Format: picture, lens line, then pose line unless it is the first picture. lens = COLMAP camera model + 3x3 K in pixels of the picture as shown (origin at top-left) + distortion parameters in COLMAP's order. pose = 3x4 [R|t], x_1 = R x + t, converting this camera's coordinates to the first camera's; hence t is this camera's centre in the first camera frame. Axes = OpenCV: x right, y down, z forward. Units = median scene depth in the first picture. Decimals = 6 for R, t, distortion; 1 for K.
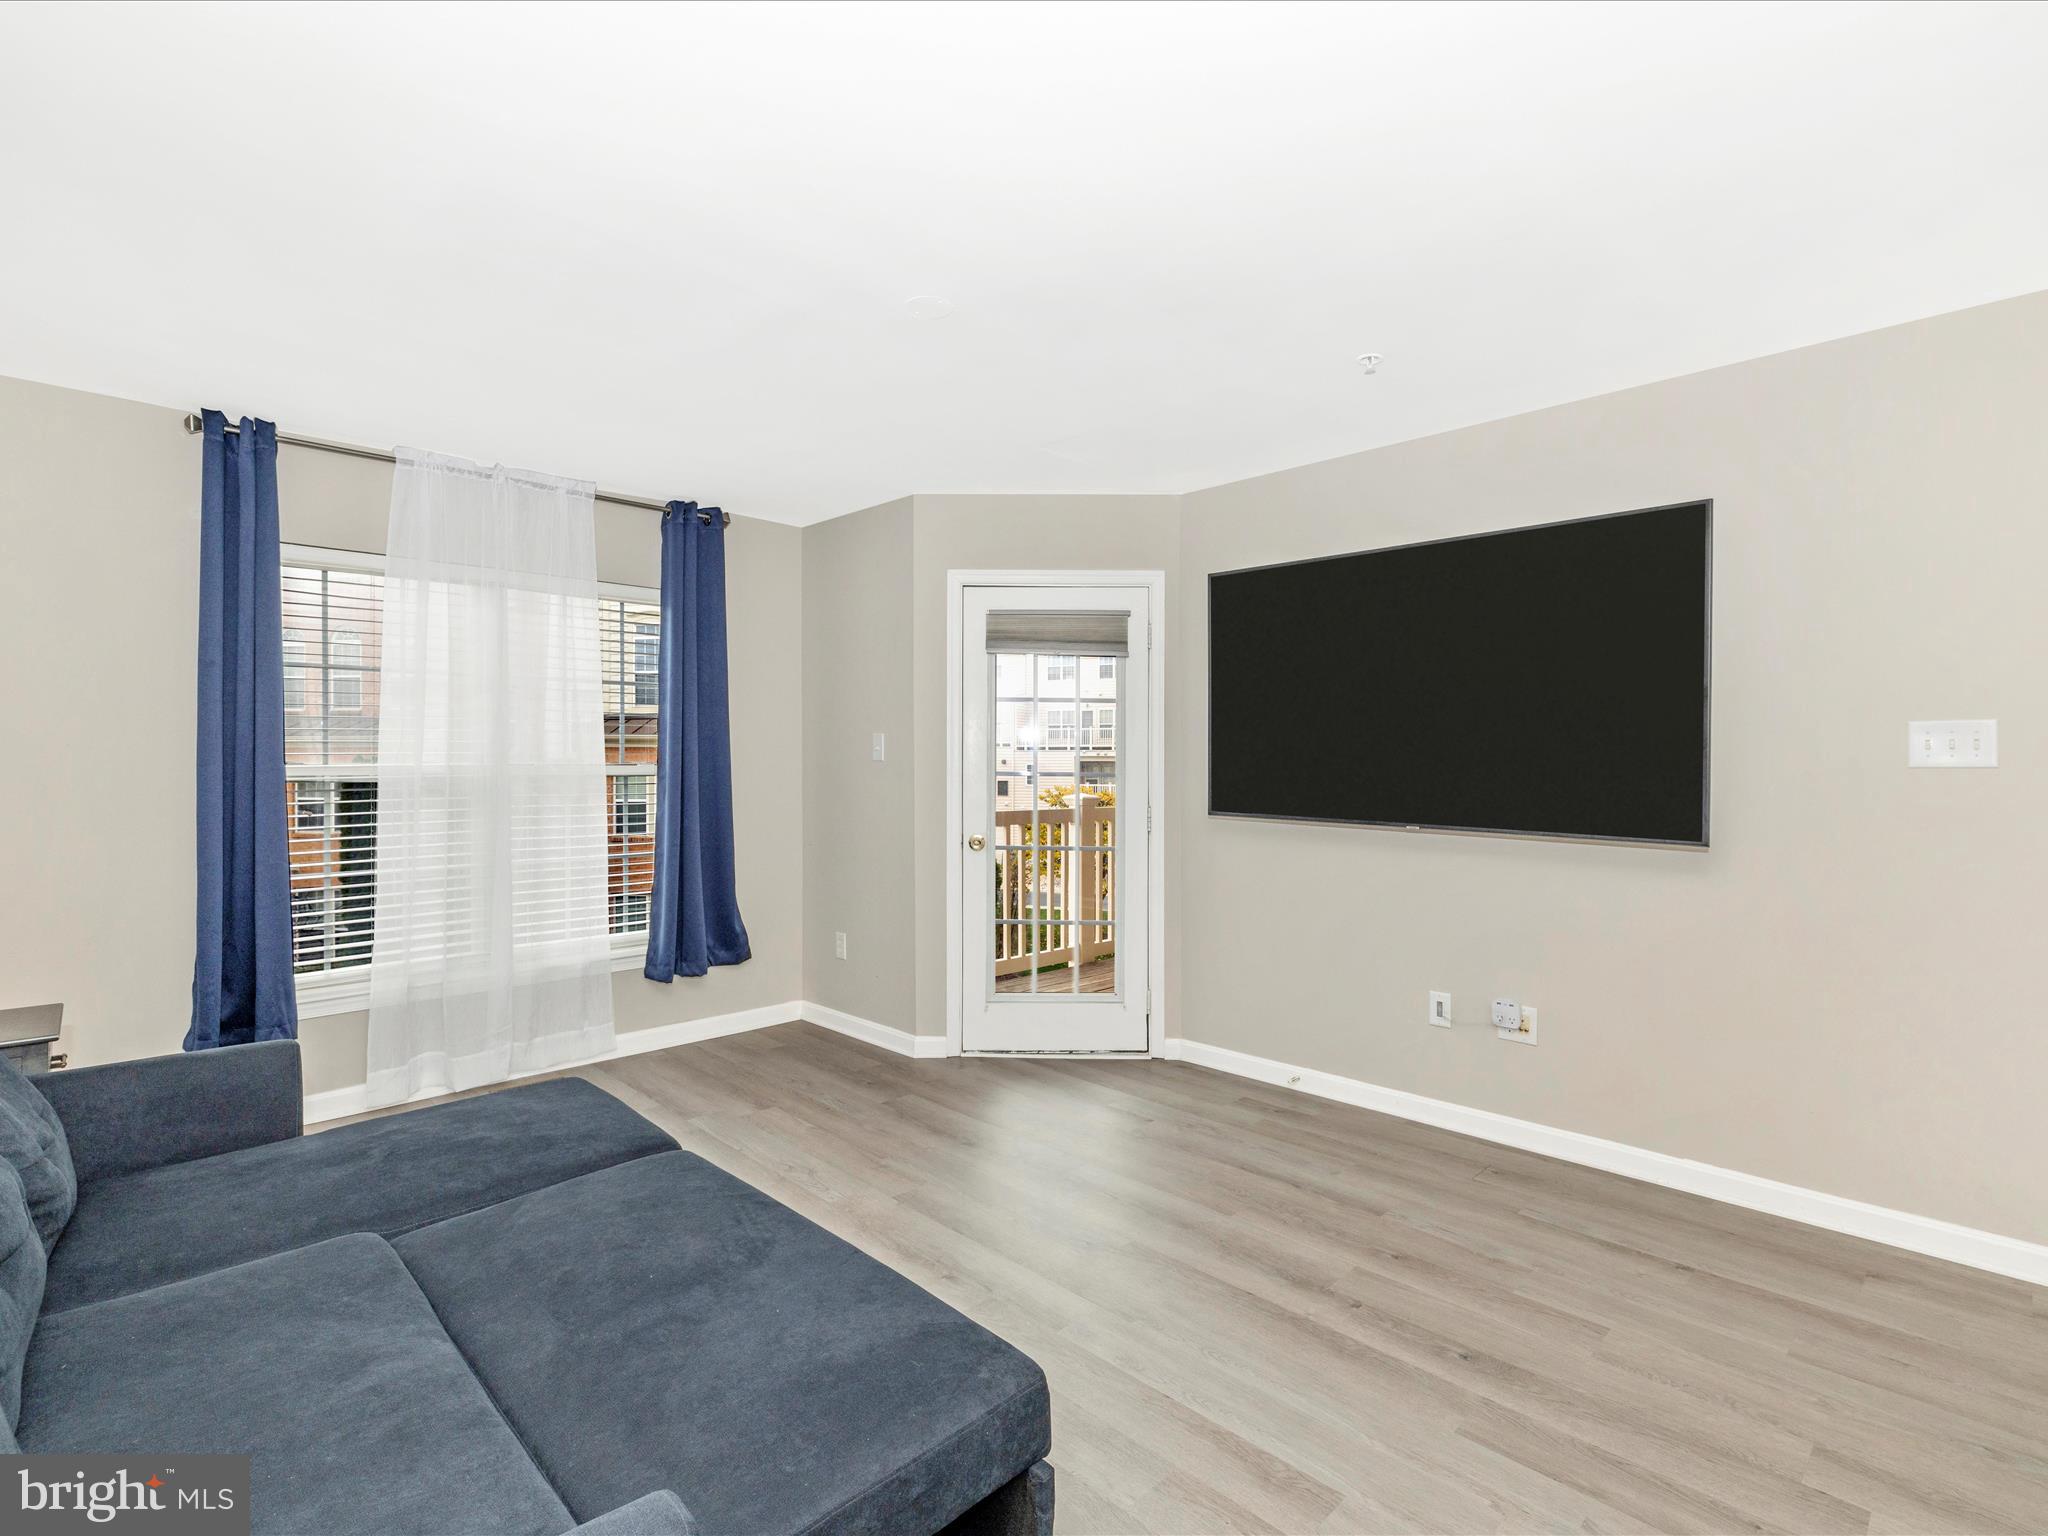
lens RADIAL K [[984.8, 0, 1017.9], [0, 984.8, 773.2], [0, 0, 1]] dist [-0.011358, 0.003088]
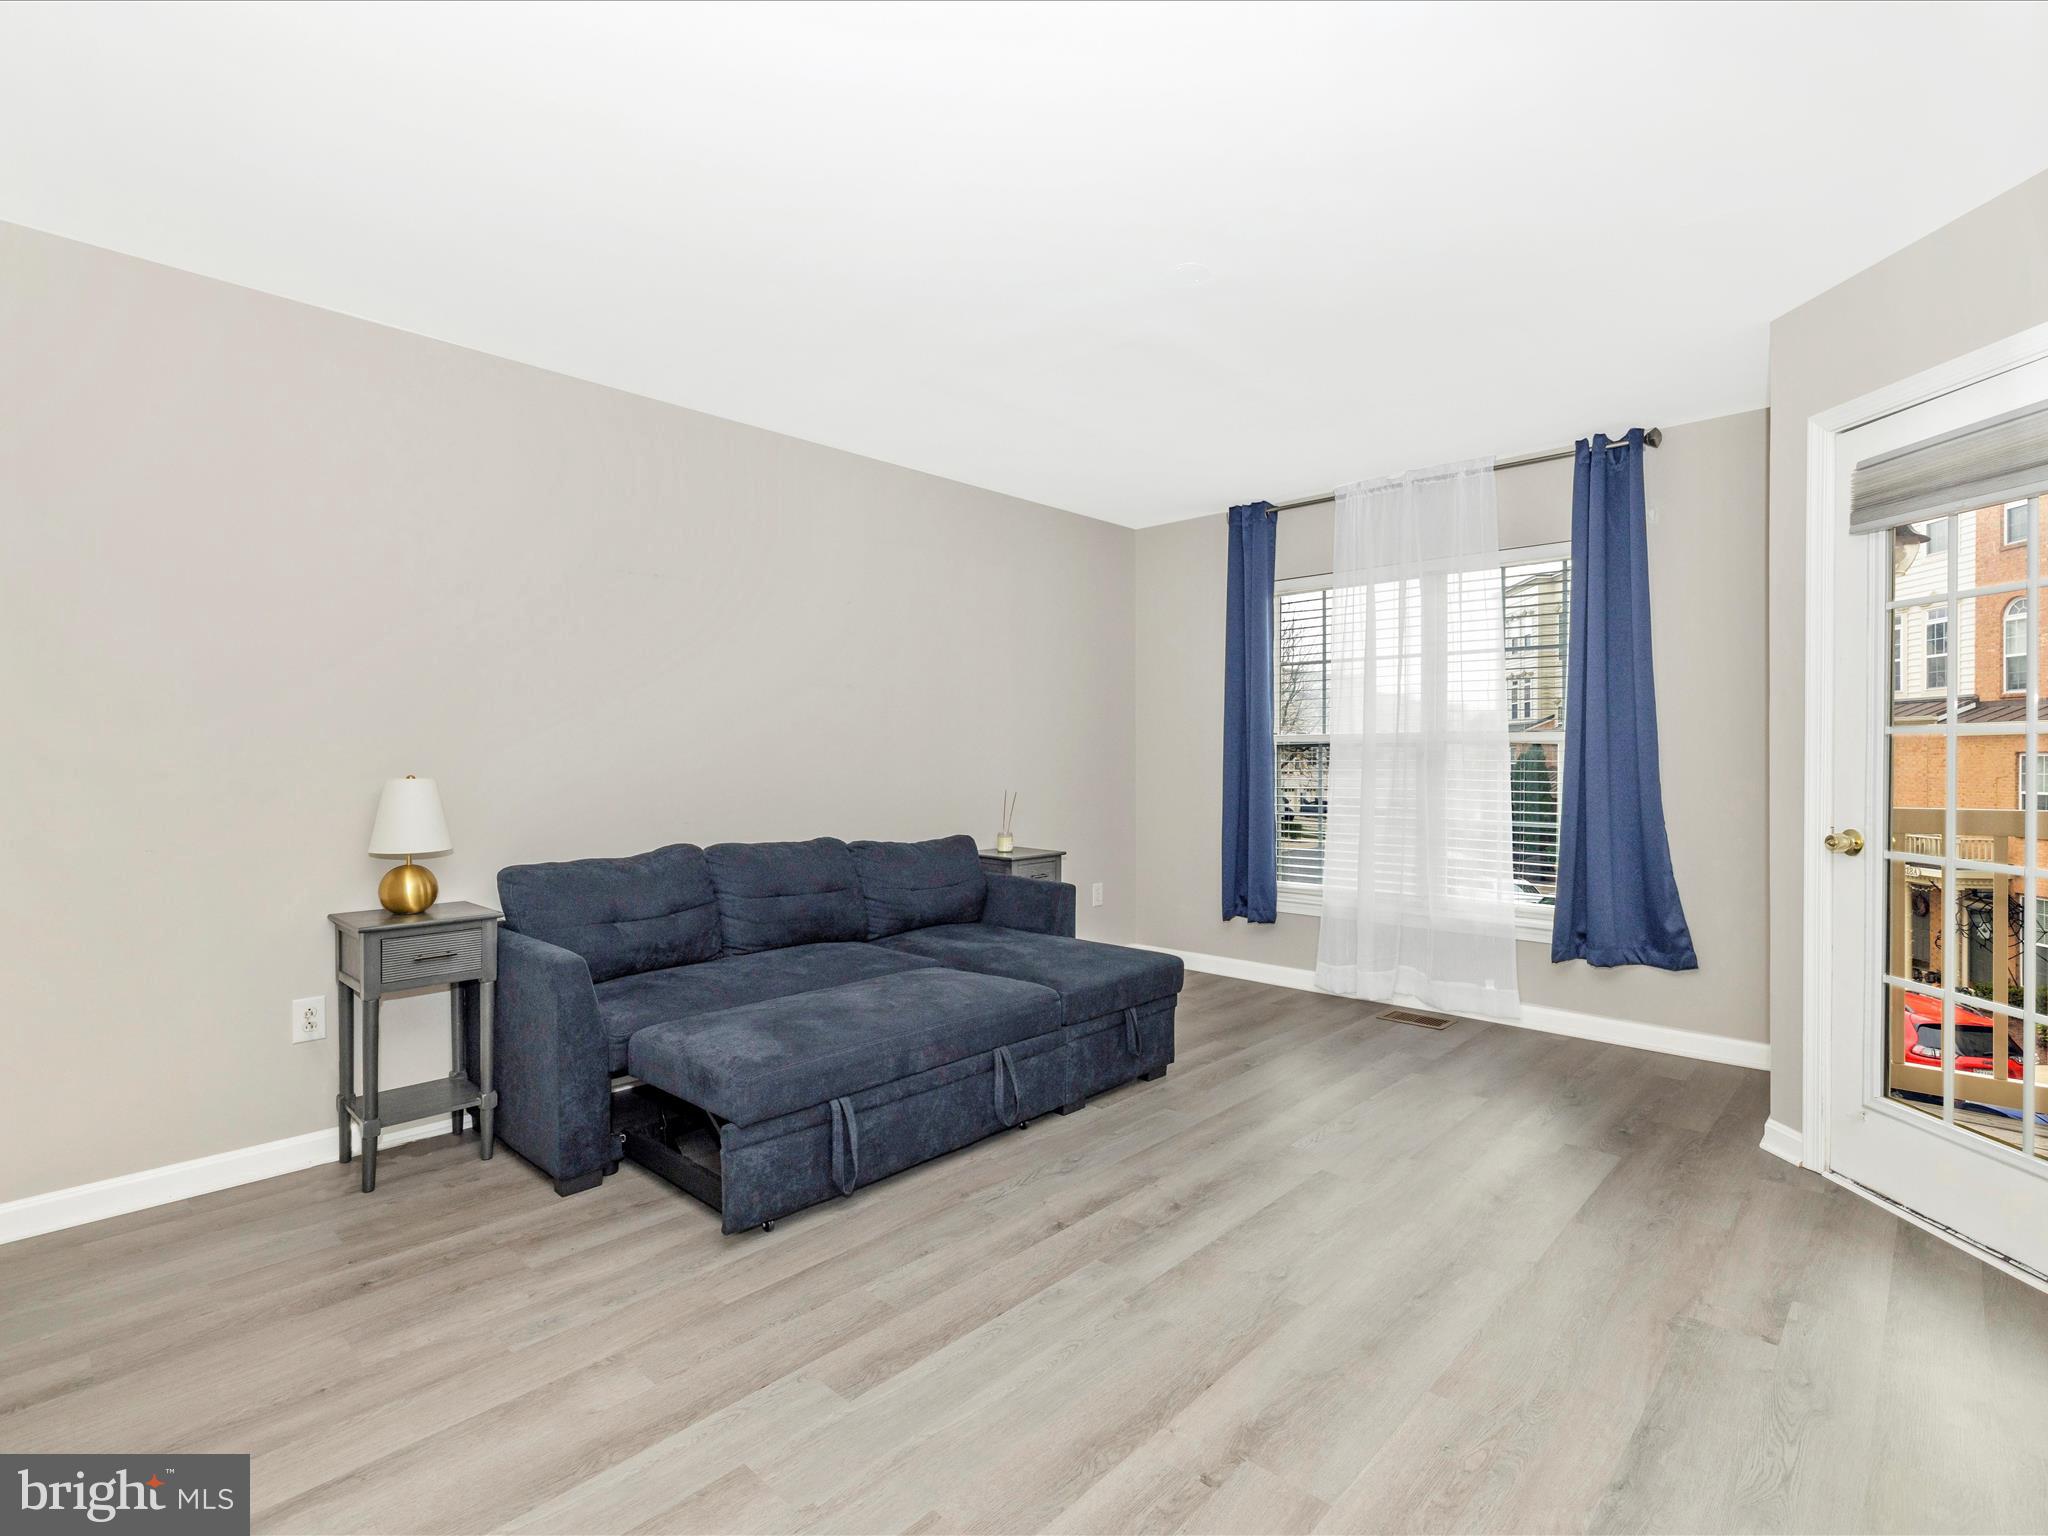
lens RADIAL K [[984.8, 0, 1021.9], [0, 984.8, 759.0], [0, 0, 1]] dist [-0.011358, 0.003088]
pose [[0.039966, 0.004179, -0.999192, 0.632652], [-0.011539, 0.999926, 0.003721, 0.025451], [0.999134, 0.011381, 0.040011, 0.522131]]
